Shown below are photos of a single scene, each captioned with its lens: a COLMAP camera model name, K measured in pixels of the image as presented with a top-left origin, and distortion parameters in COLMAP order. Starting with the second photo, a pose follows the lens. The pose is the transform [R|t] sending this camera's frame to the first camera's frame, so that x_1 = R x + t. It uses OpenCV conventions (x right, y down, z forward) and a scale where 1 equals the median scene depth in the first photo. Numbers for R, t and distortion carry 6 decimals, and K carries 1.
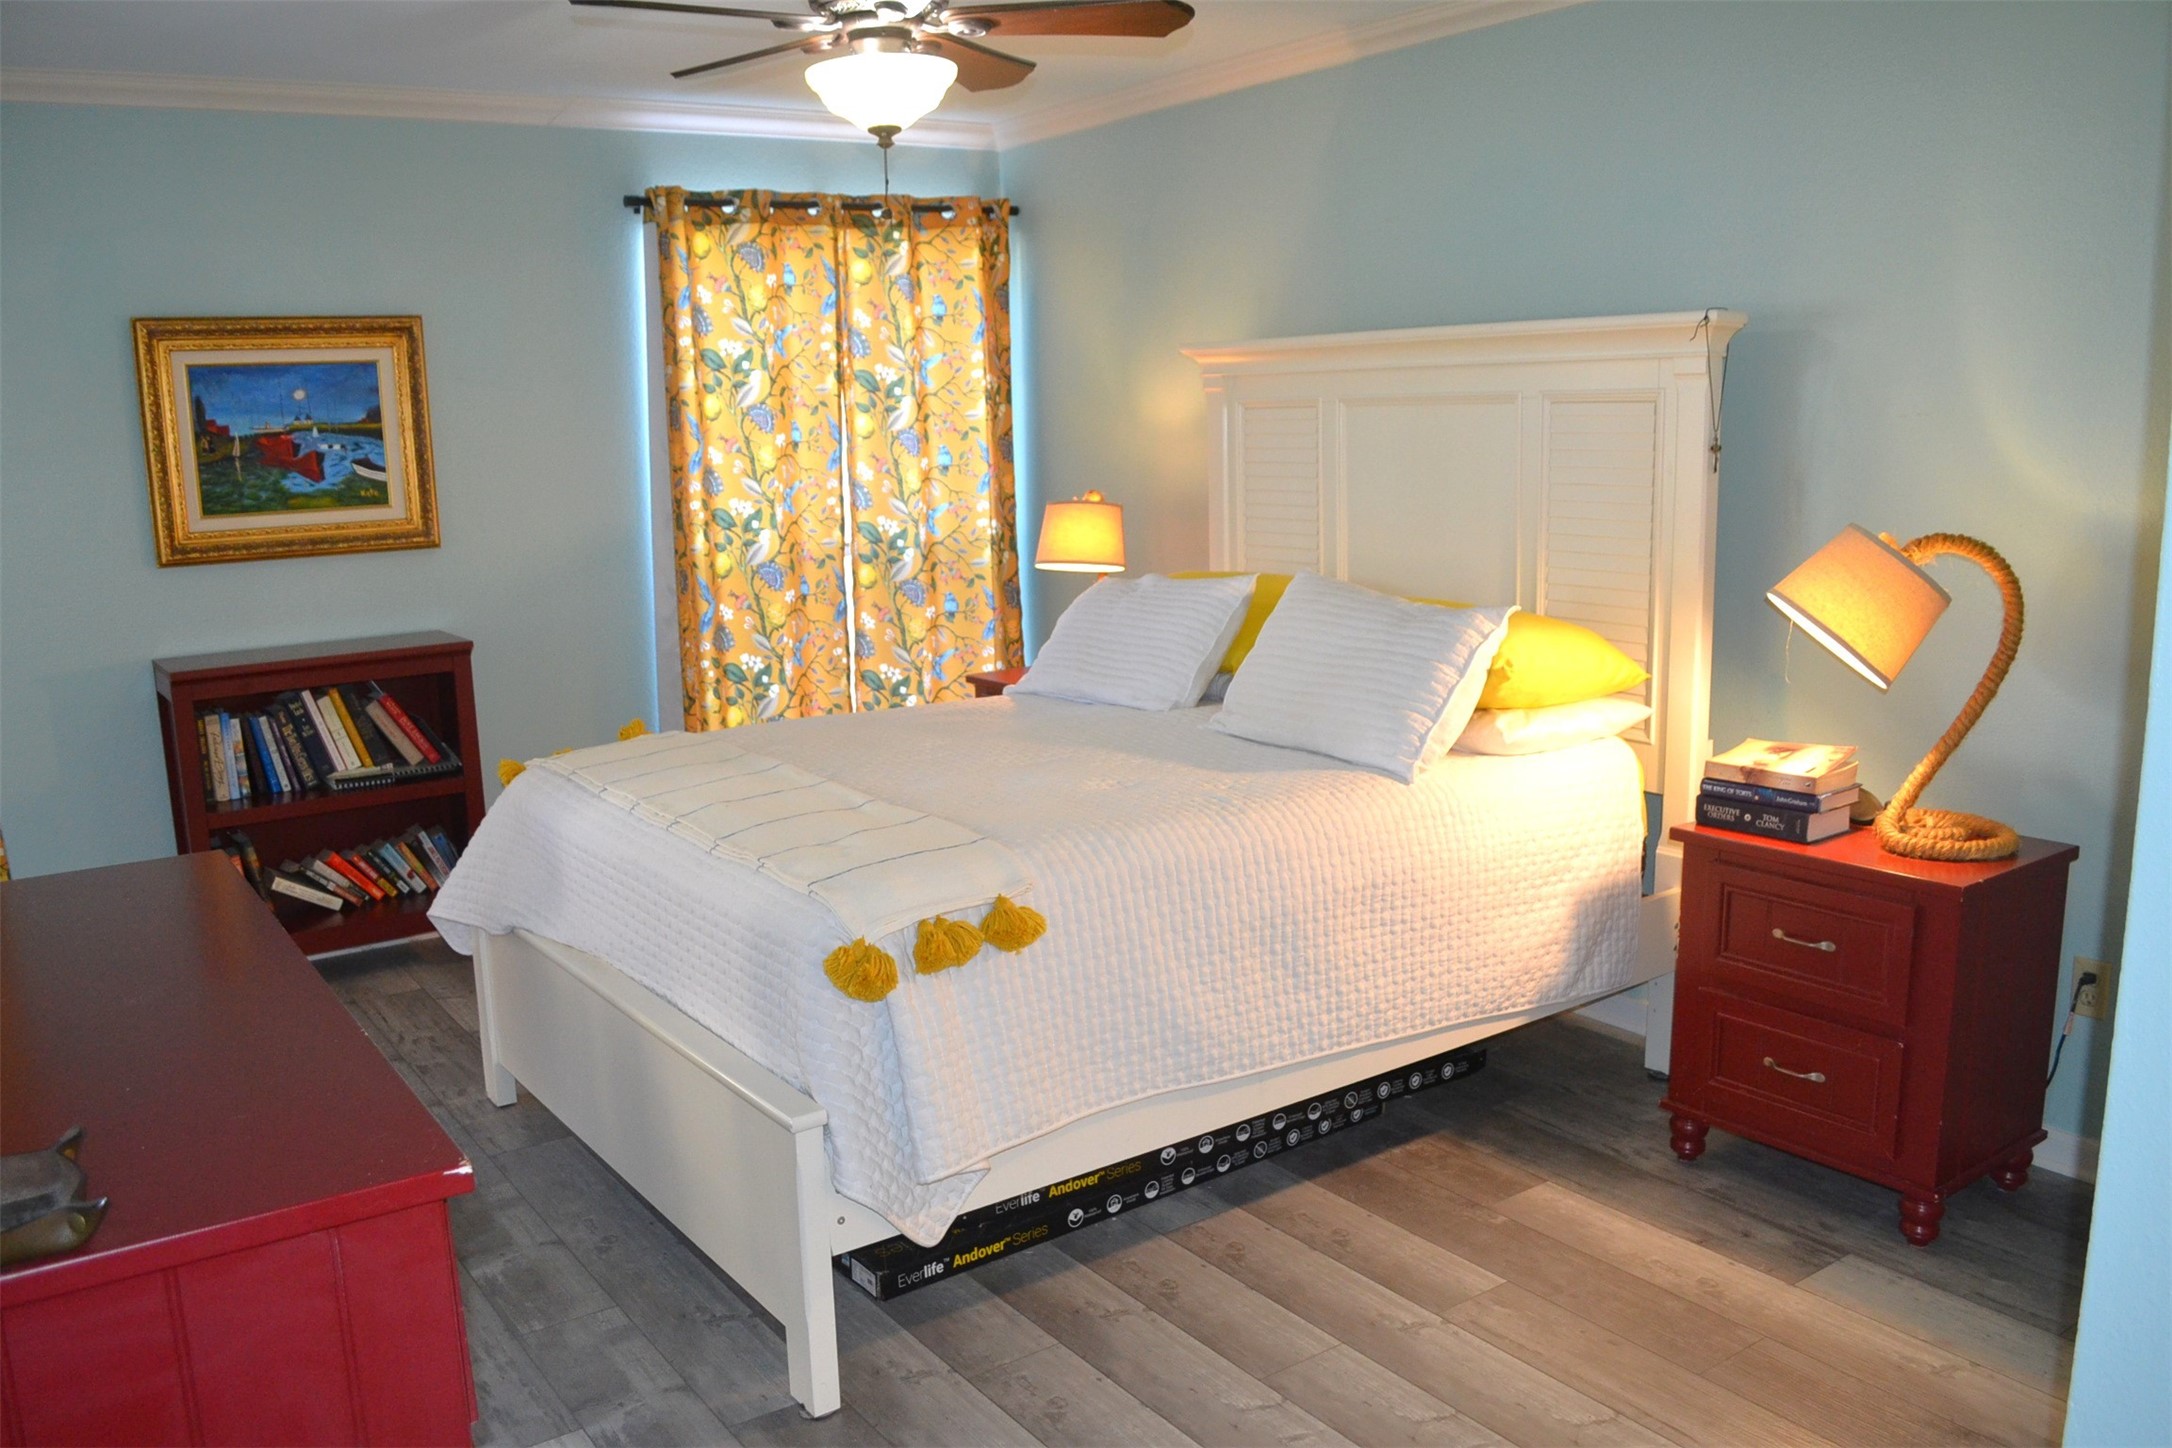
lens RADIAL K [[1744.0, 0, 1086.6], [0, 1744.0, 743.6], [0, 0, 1]] dist [-0.071581, 0.000670]
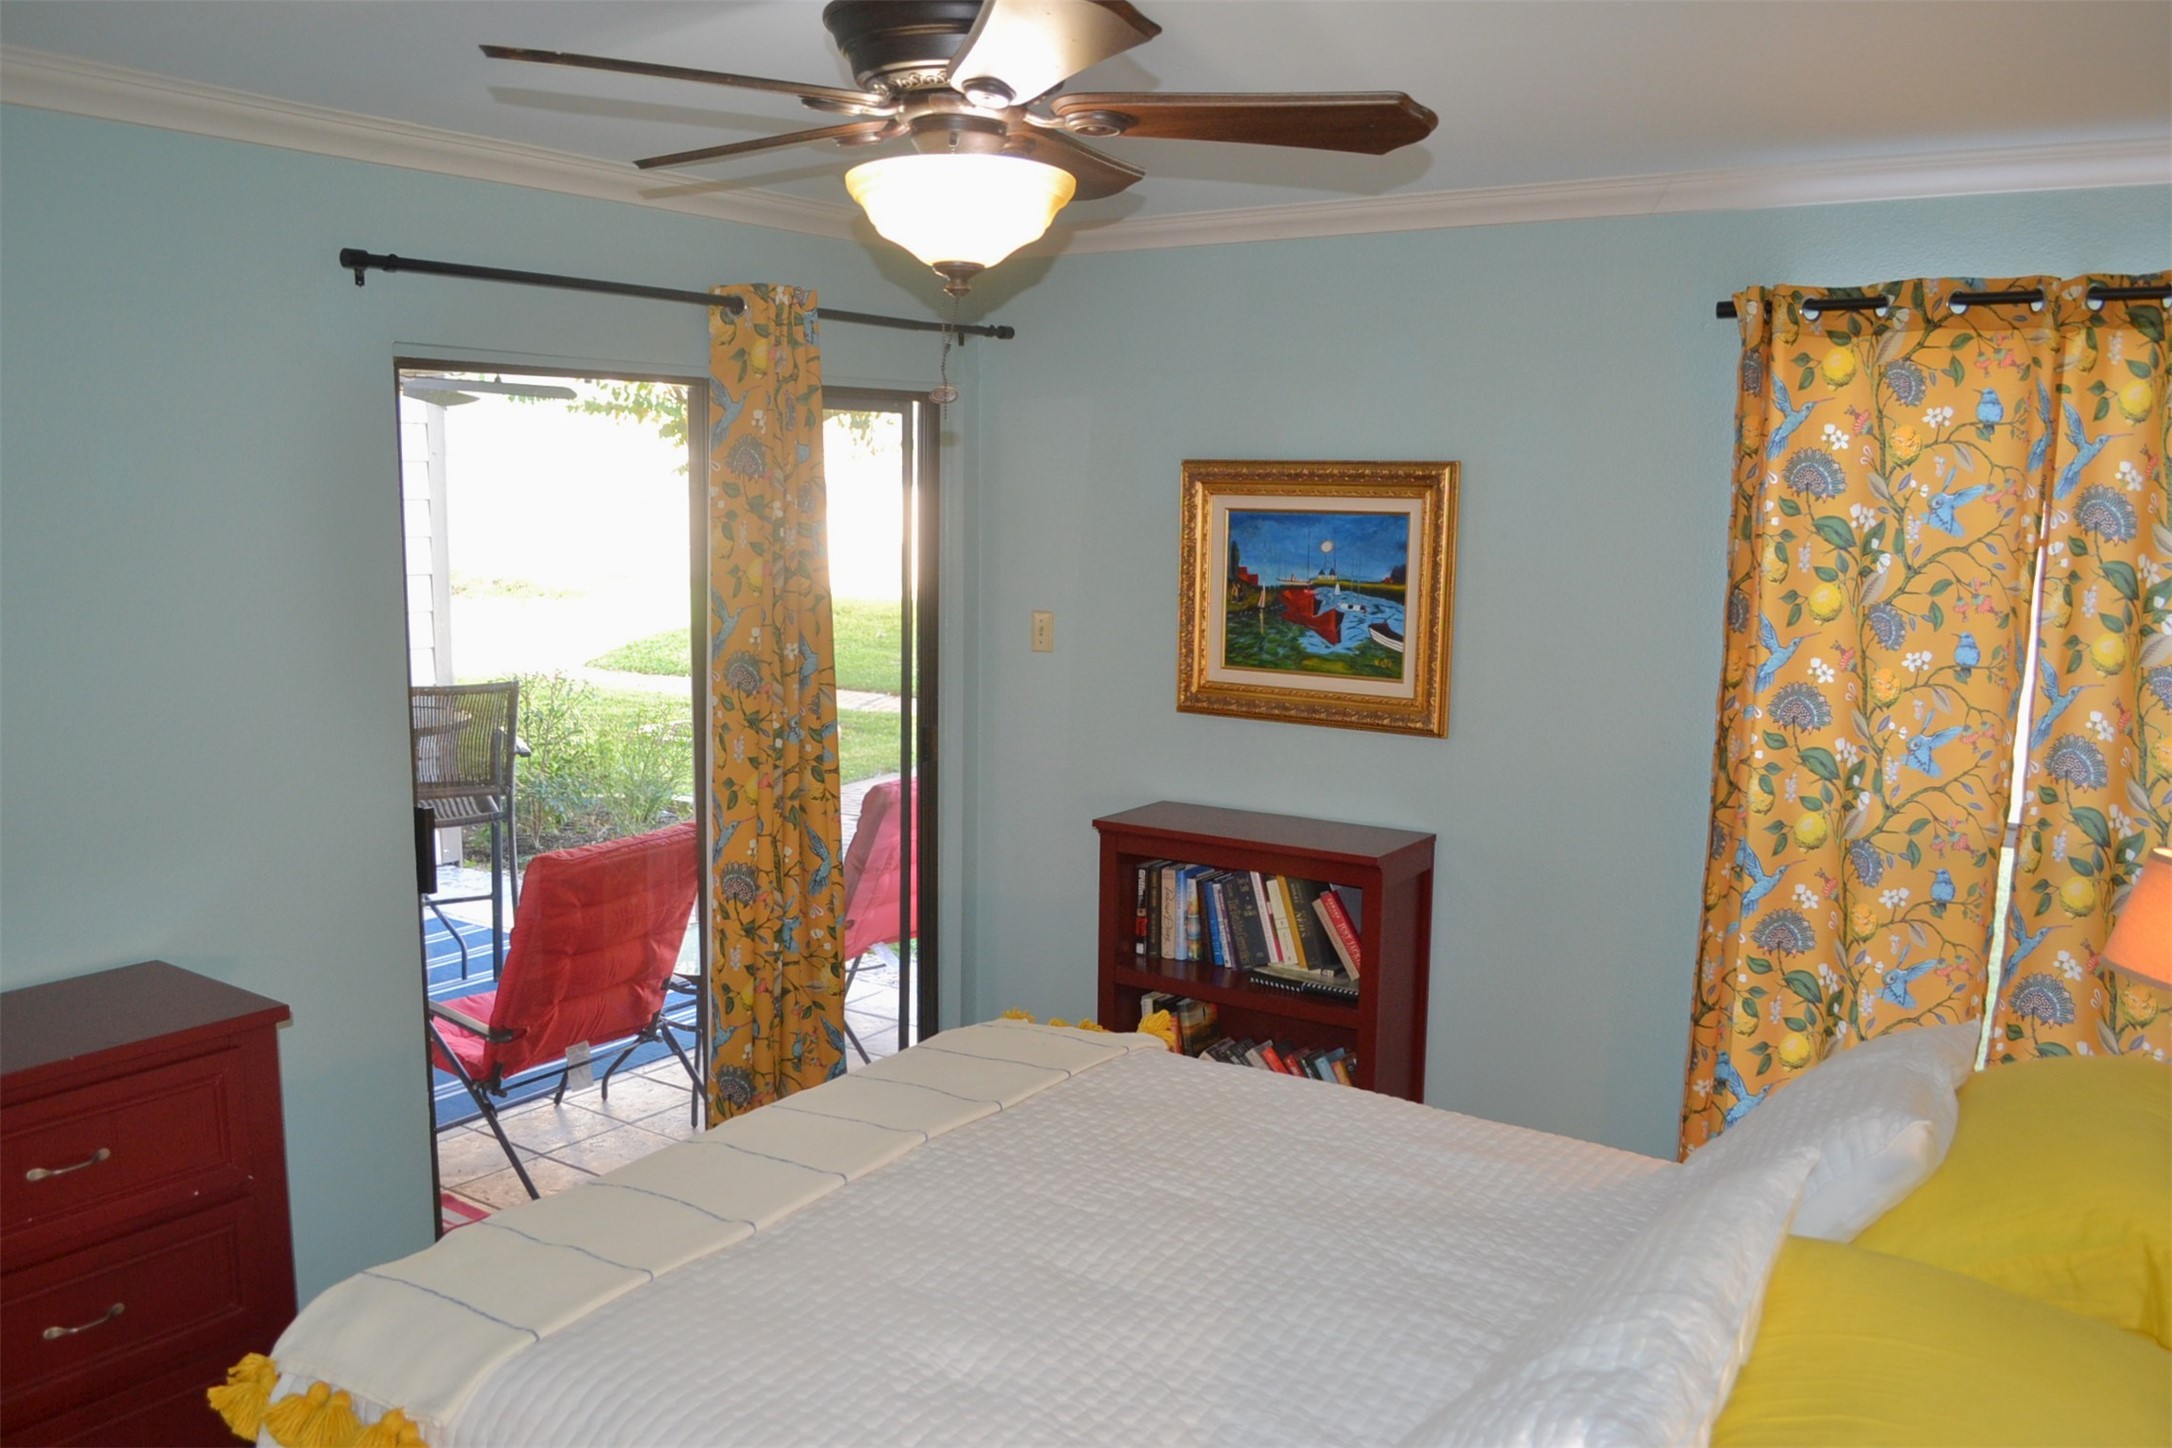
lens RADIAL K [[1744.0, 0, 1086.6], [0, 1744.0, 743.6], [0, 0, 1]] dist [-0.071581, 0.000670]
pose [[0.360765, 0.159024, -0.918999, 0.340224], [-0.209533, 0.973987, 0.086285, -0.150557], [0.908815, 0.161432, 0.384701, 0.533156]]
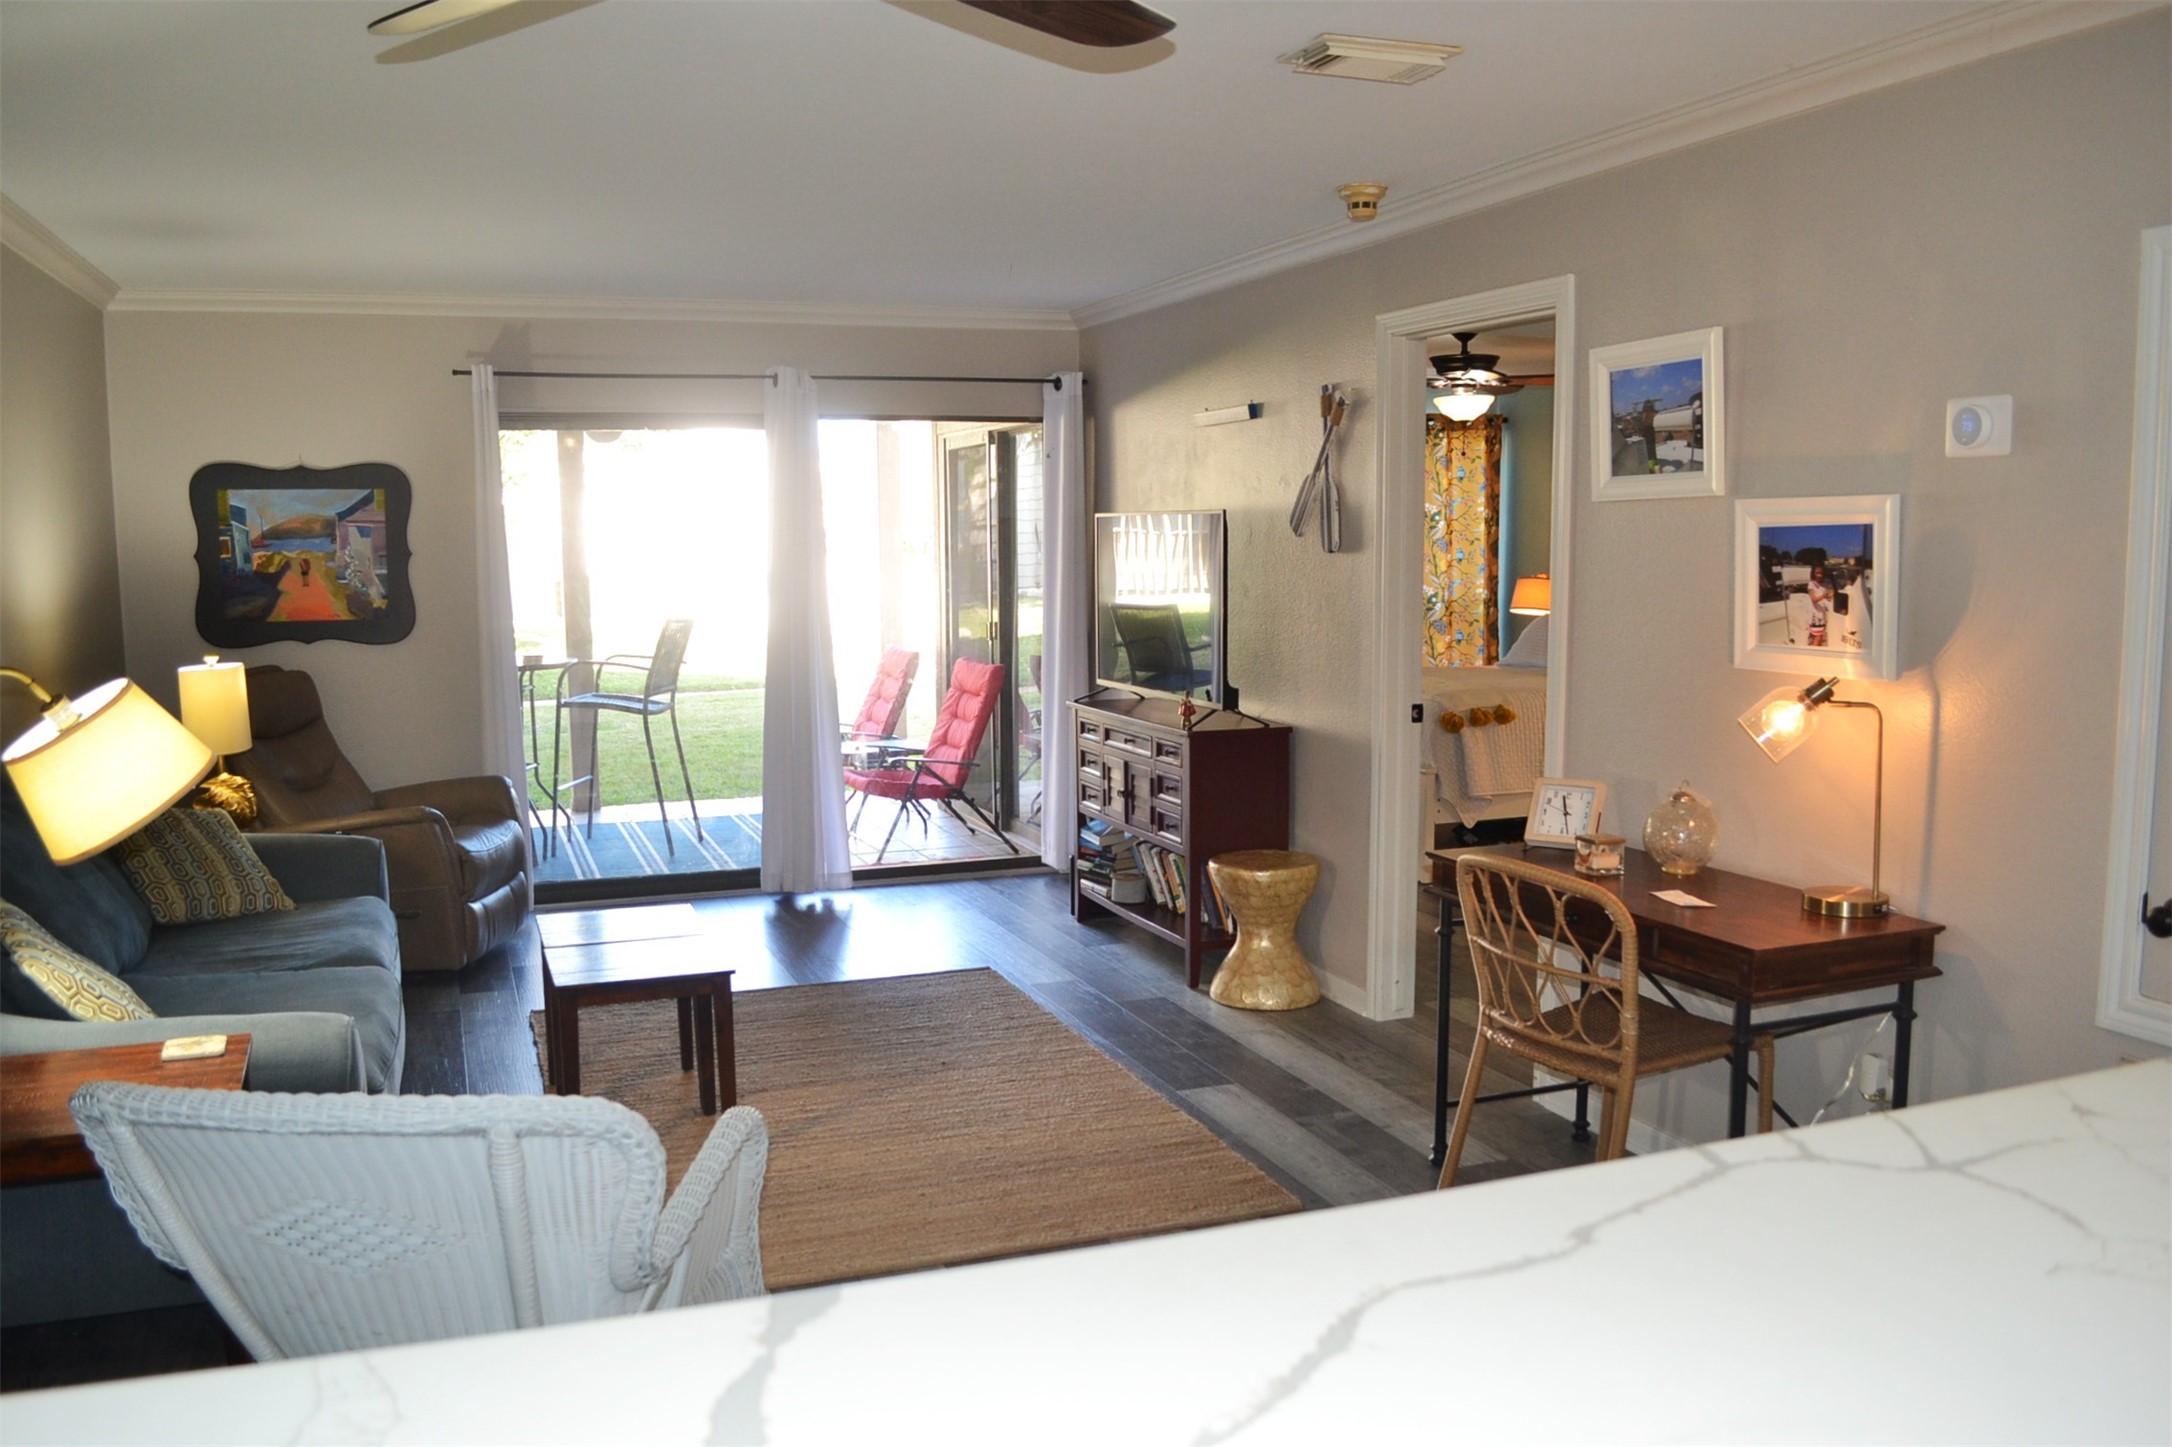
lens RADIAL K [[1744.0, 0, 1086.6], [0, 1744.0, 743.1], [0, 0, 1]] dist [-0.071581, 0.000670]
pose [[0.967181, 0.048140, -0.249485, 0.003777], [-0.063733, 0.996461, -0.054802, 0.183961], [0.245964, 0.068904, 0.966827, -0.984439]]
